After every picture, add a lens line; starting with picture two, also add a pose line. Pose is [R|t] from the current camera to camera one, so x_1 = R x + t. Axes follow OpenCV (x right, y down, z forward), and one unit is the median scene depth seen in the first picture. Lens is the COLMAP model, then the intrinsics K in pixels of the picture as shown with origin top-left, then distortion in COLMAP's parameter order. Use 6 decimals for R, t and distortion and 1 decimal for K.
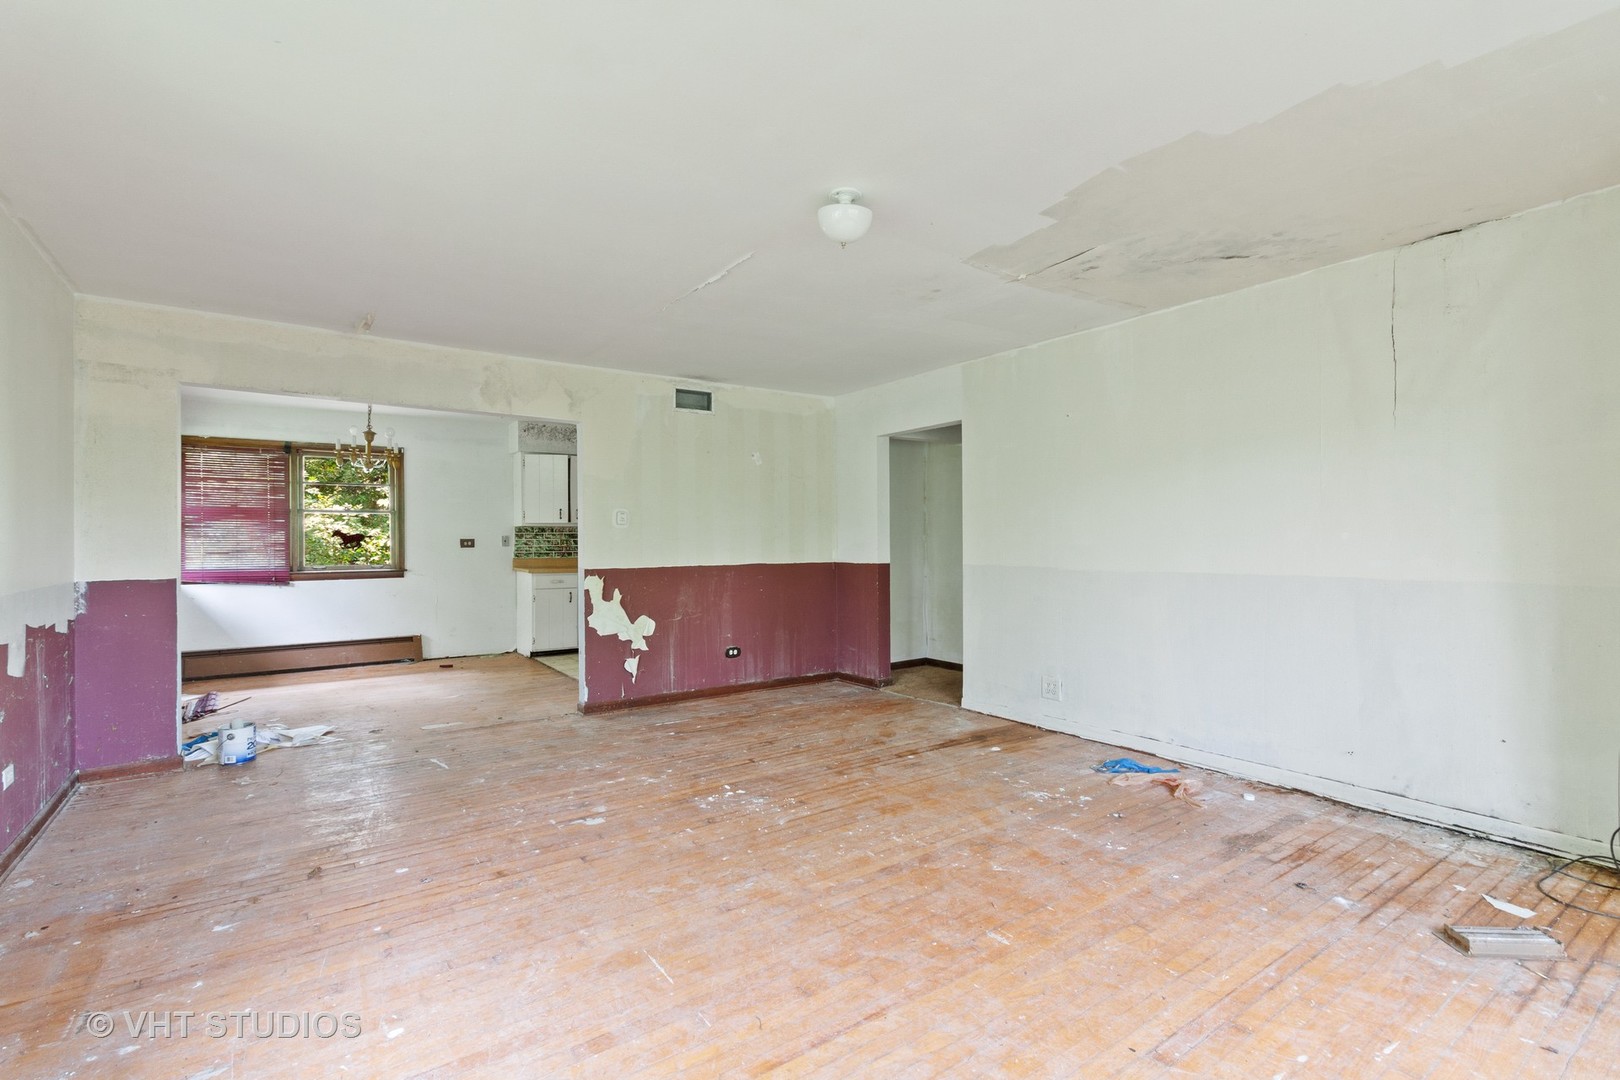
lens RADIAL K [[748.9, 0, 810.0], [0, 748.9, 540.0], [0, 0, 1]] dist [0.001046, 0.000097]
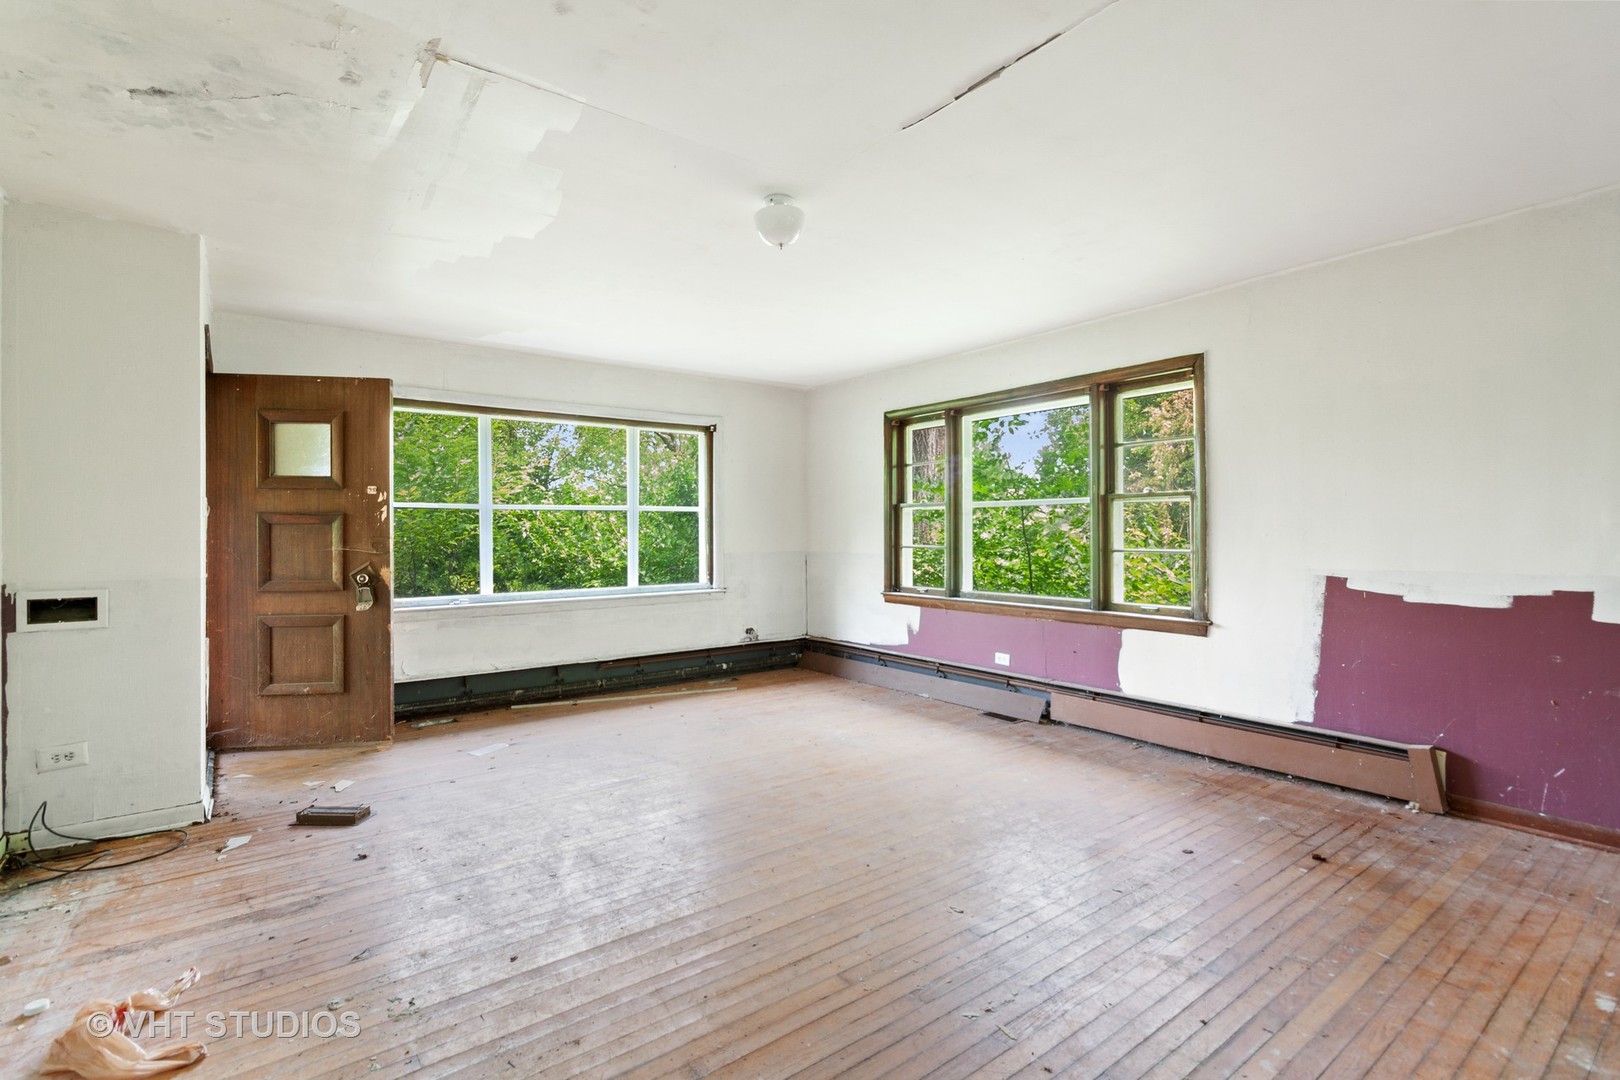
lens RADIAL K [[748.9, 0, 810.0], [0, 748.9, 540.0], [0, 0, 1]] dist [0.001046, 0.000097]
pose [[-0.999461, 0.012311, -0.030444, 0.027425], [0.011876, 0.999825, 0.014440, -0.000674], [0.030616, 0.014071, -0.999432, 1.358398]]
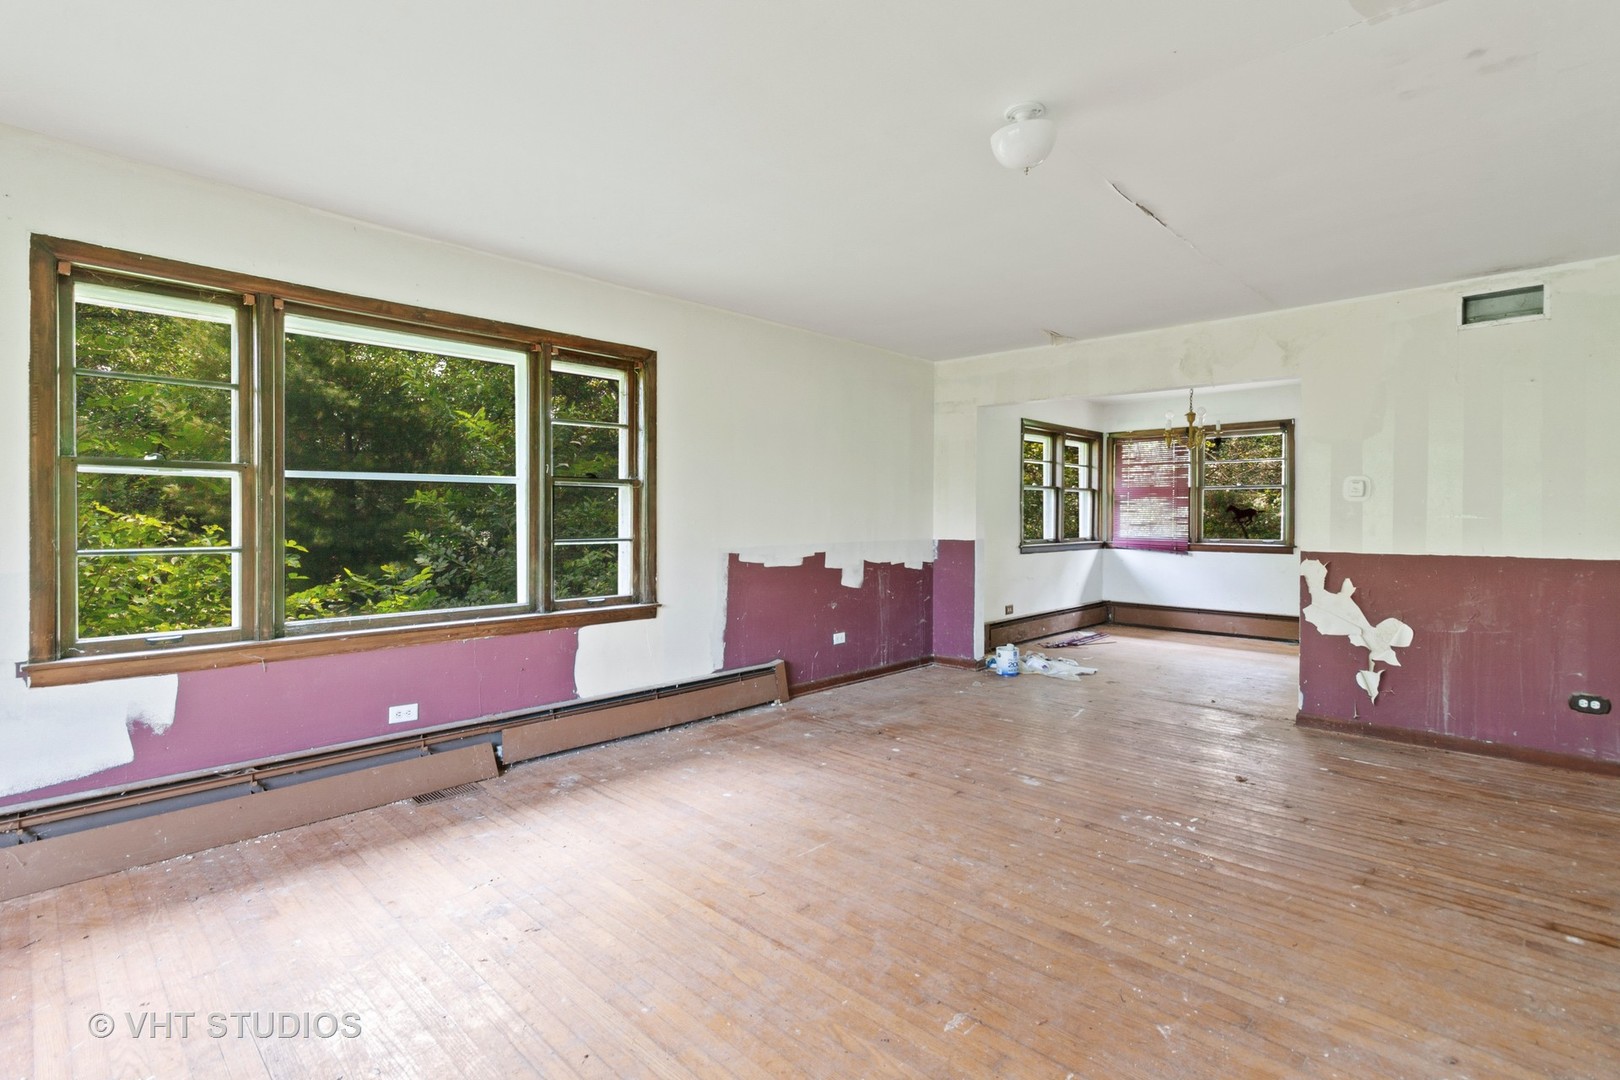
lens RADIAL K [[761.8, 0, 805.7], [0, 761.8, 521.4], [0, 0, 1]] dist [0.000388, 0.000046]
pose [[0.184271, 0.013816, -0.982778, 0.569738], [-0.004892, 0.999902, 0.013139, -0.003446], [0.982863, 0.002387, 0.184320, 0.395173]]
